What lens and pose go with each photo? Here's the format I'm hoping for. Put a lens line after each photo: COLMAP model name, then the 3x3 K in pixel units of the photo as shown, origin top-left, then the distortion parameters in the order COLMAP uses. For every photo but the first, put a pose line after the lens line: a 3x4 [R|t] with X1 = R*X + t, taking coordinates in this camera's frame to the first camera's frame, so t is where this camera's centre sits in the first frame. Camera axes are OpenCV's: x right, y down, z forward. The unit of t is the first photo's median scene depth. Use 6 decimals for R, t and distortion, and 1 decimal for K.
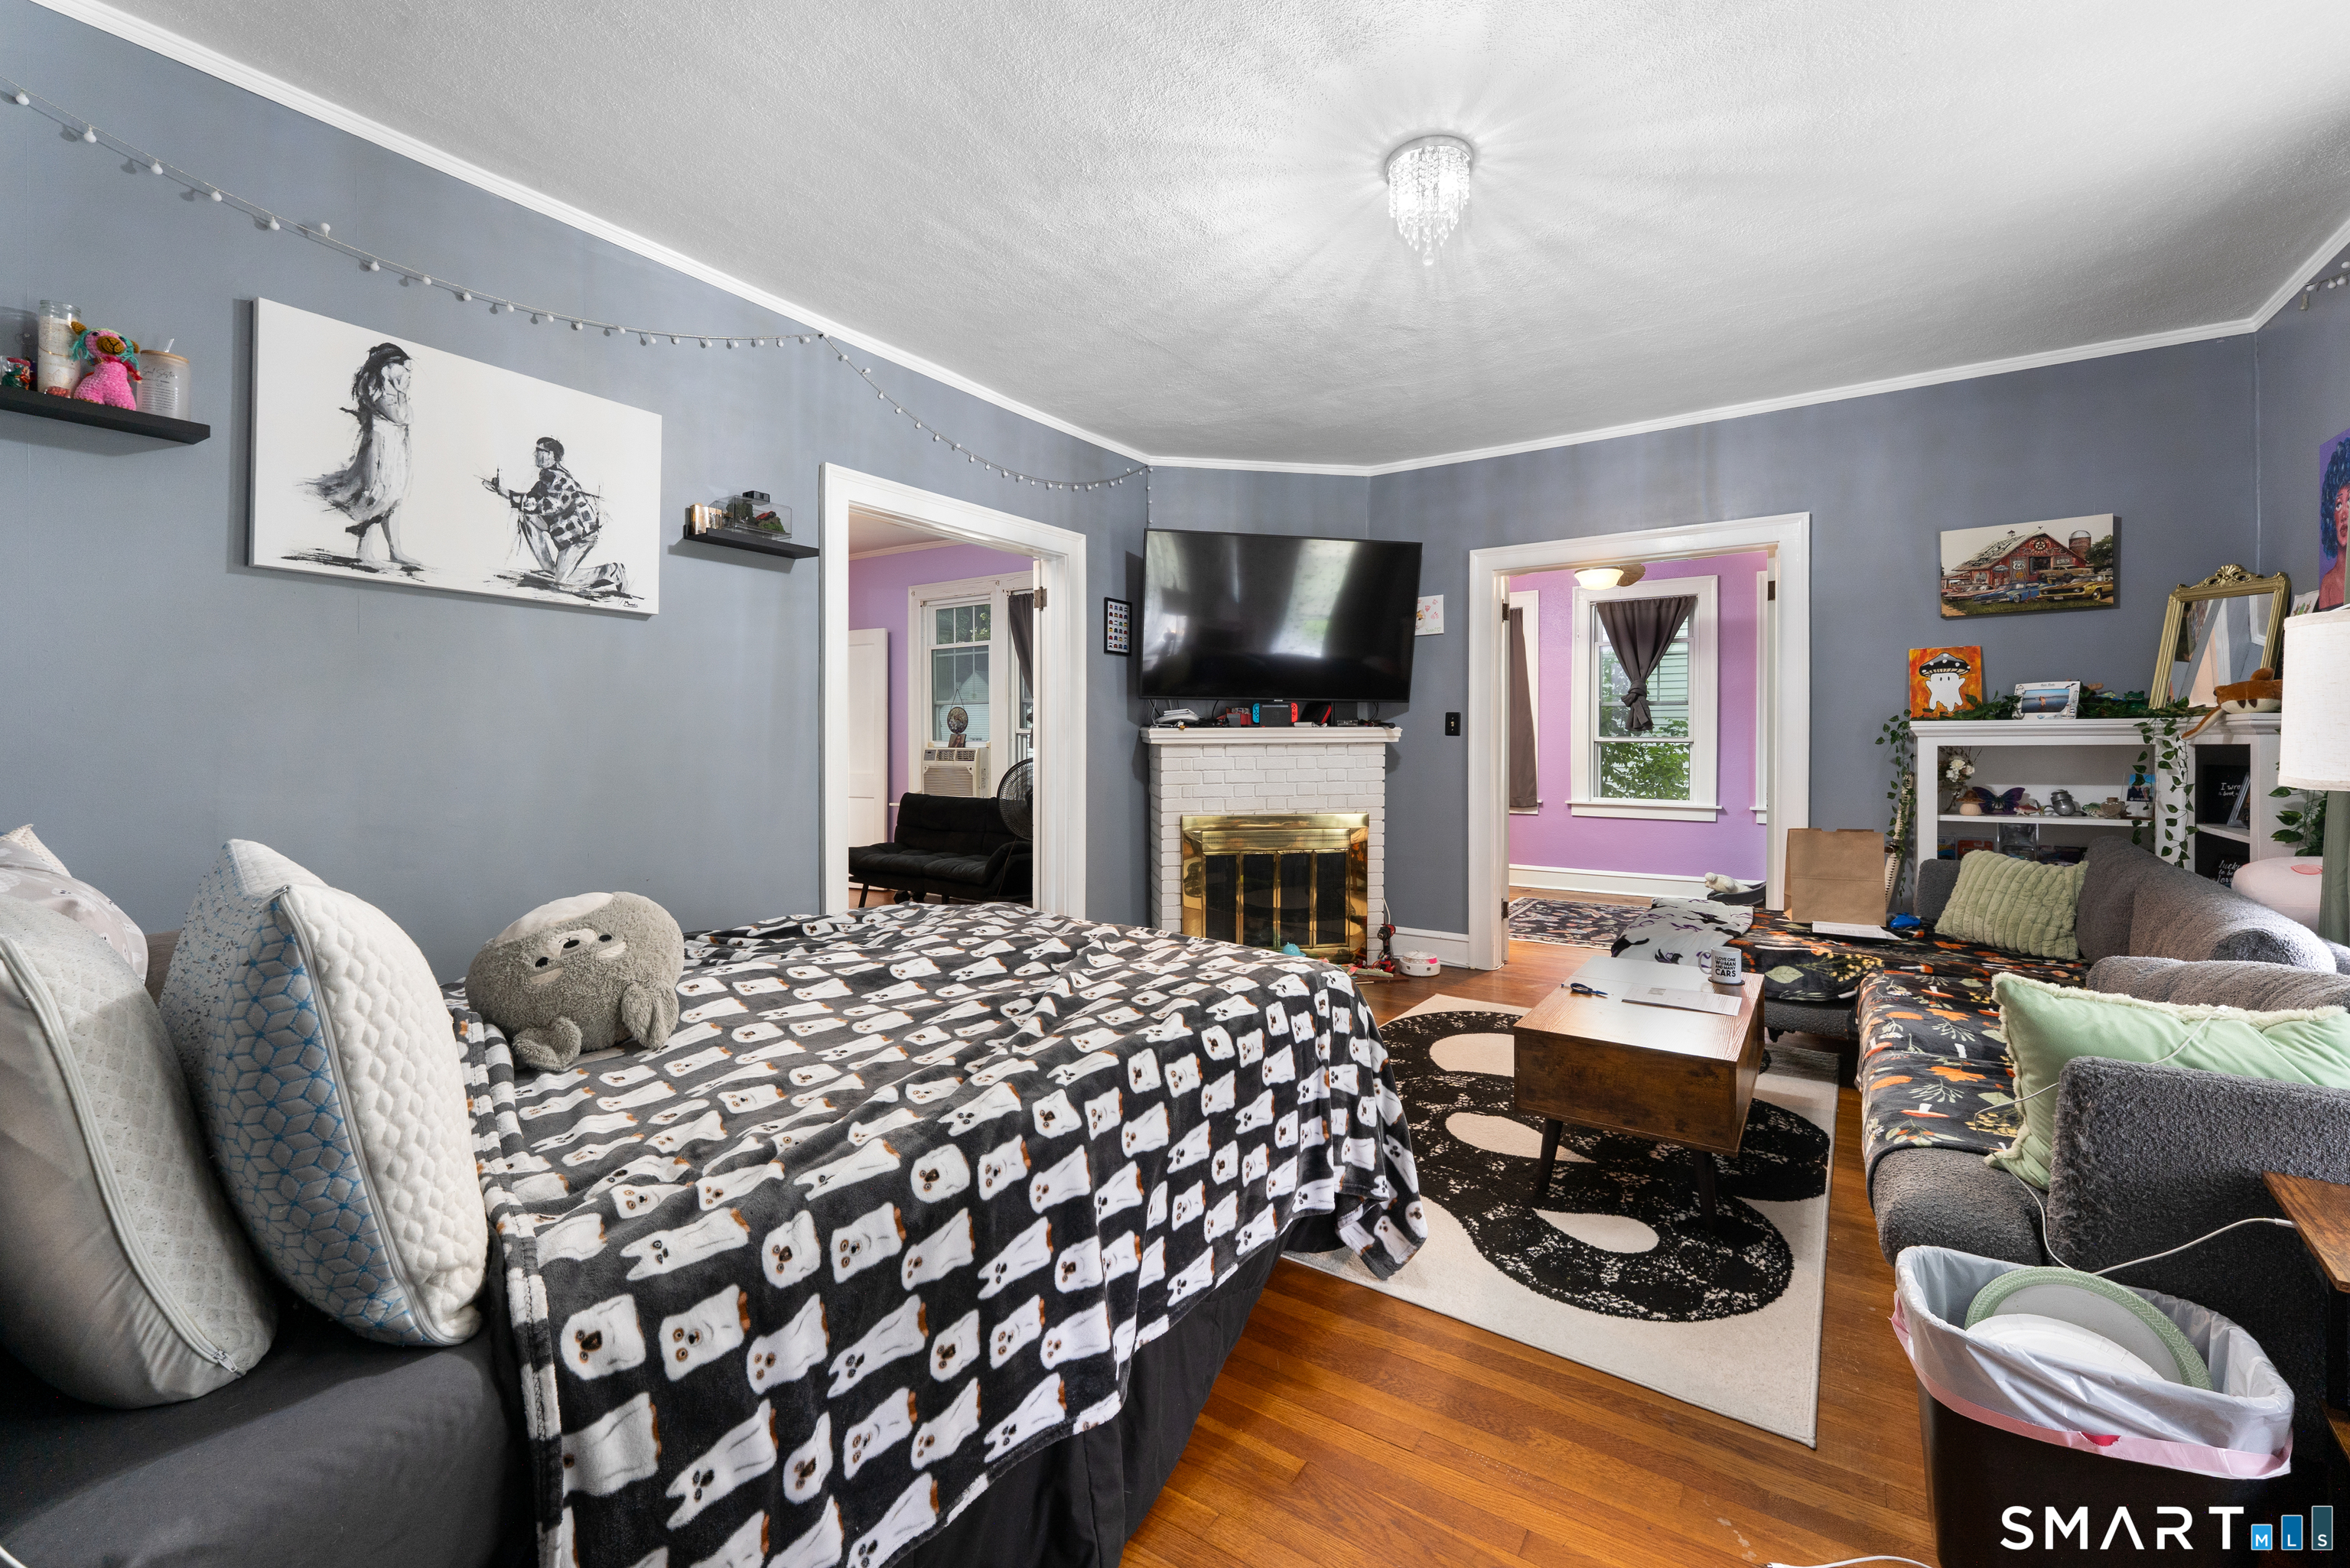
lens RADIAL K [[973.9, 0, 1175.8], [0, 973.9, 772.8], [0, 0, 1]] dist [0.000961, -0.000208]
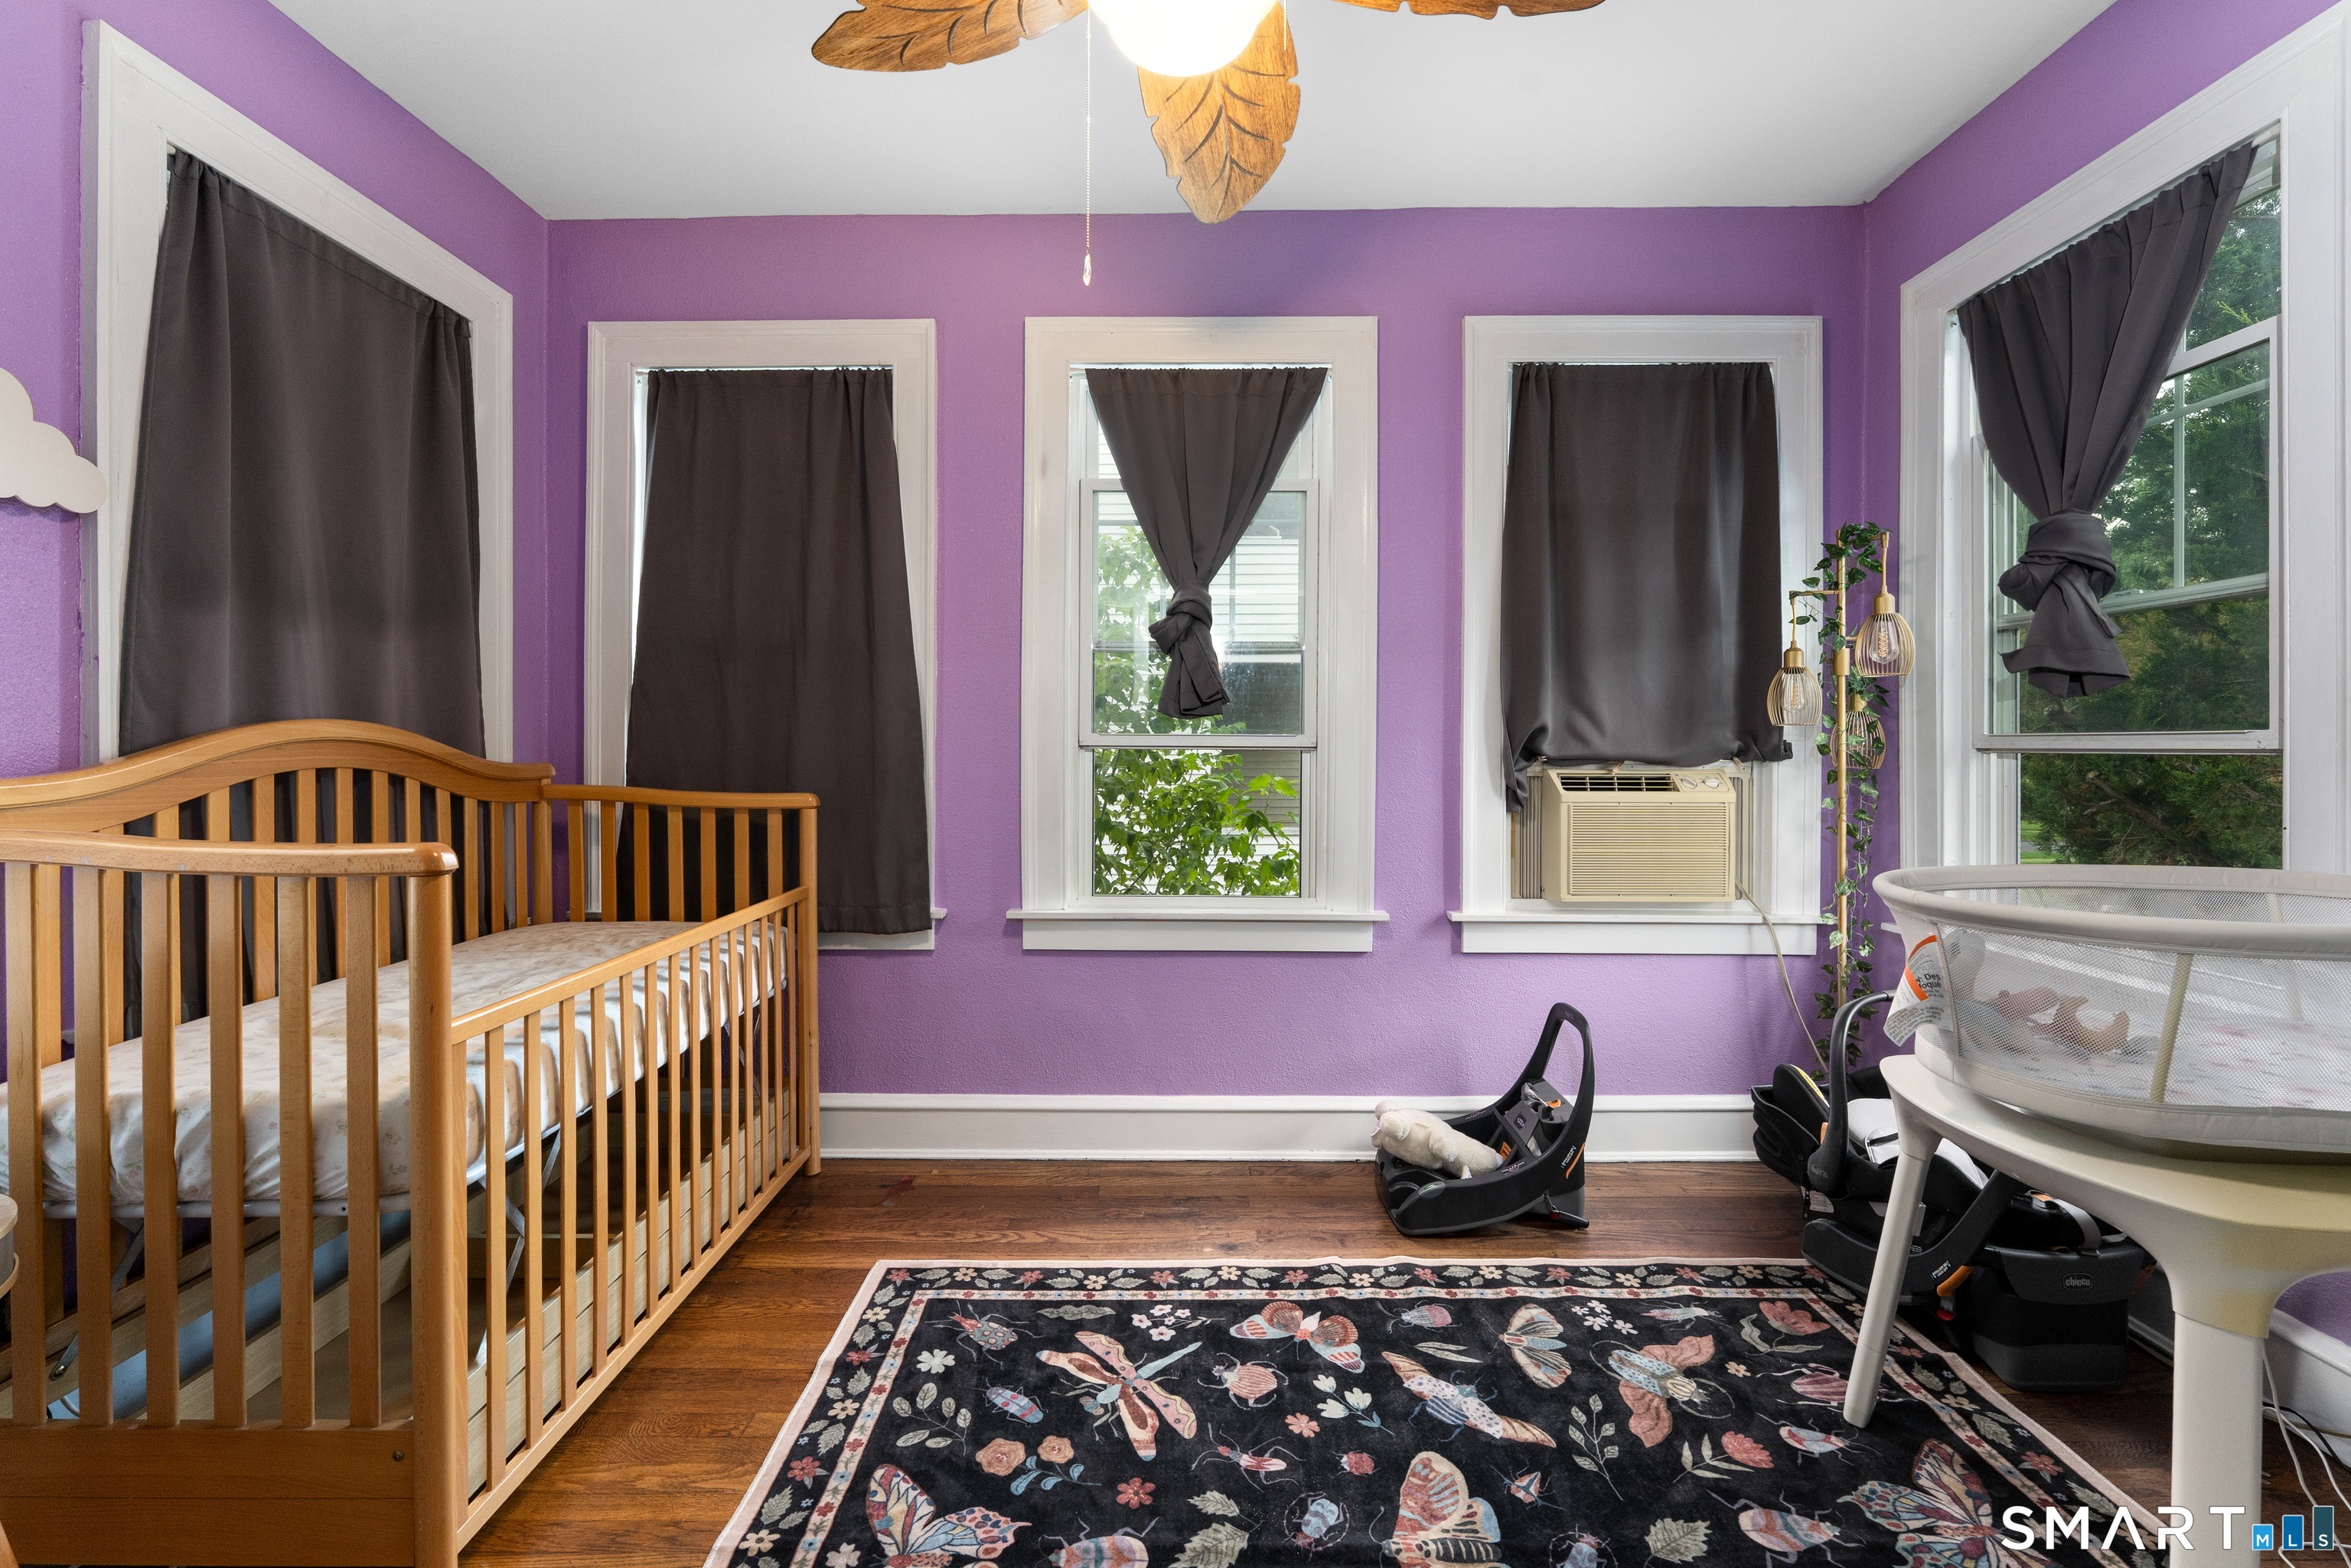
lens RADIAL K [[974.3, 0, 1176.3], [0, 974.3, 772.8], [0, 0, 1]] dist [0.000961, -0.000208]
pose [[0.816457, -0.015544, 0.577198, 0.459895], [0.021554, 0.999761, -0.003565, -0.039227], [-0.577004, 0.015352, 0.816597, 1.269772]]
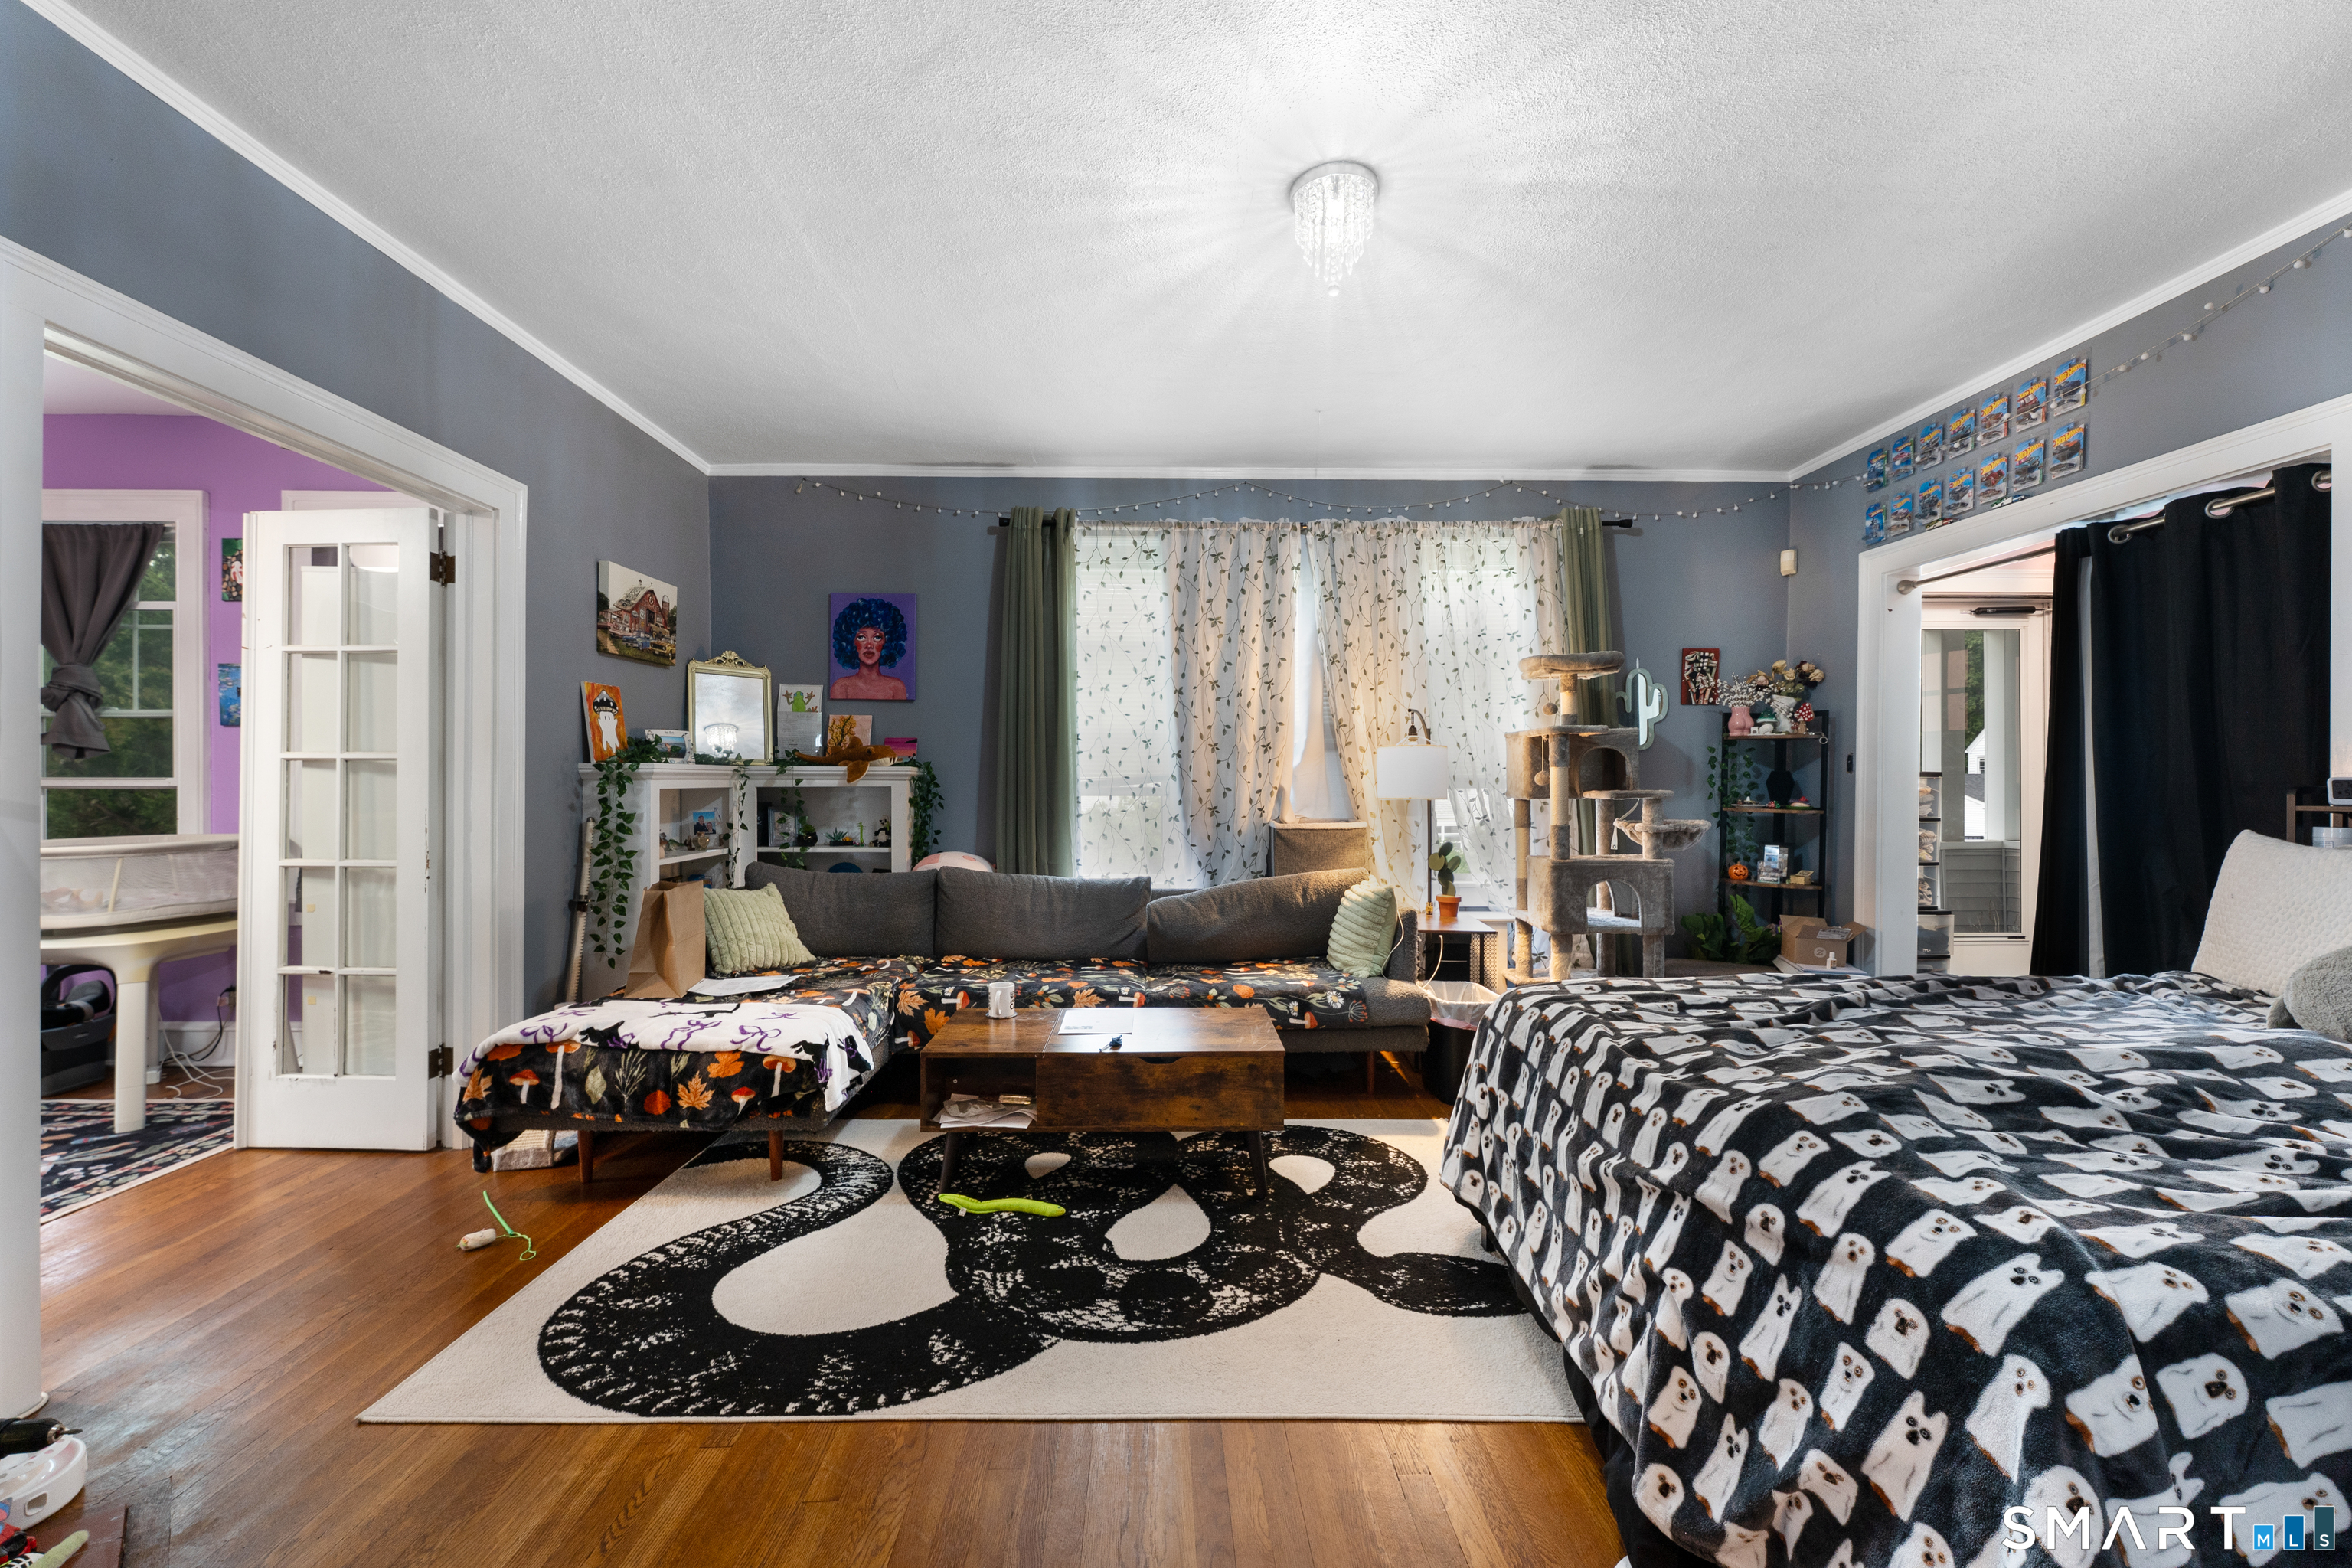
lens RADIAL K [[974.8, 0, 1176.8], [0, 974.8, 772.8], [0, 0, 1]] dist [0.000961, -0.000208]
pose [[-0.588196, 0.007741, 0.808682, -0.293446], [0.023530, 0.999695, 0.007546, -0.037548], [-0.808376, 0.023467, -0.588198, 1.102318]]
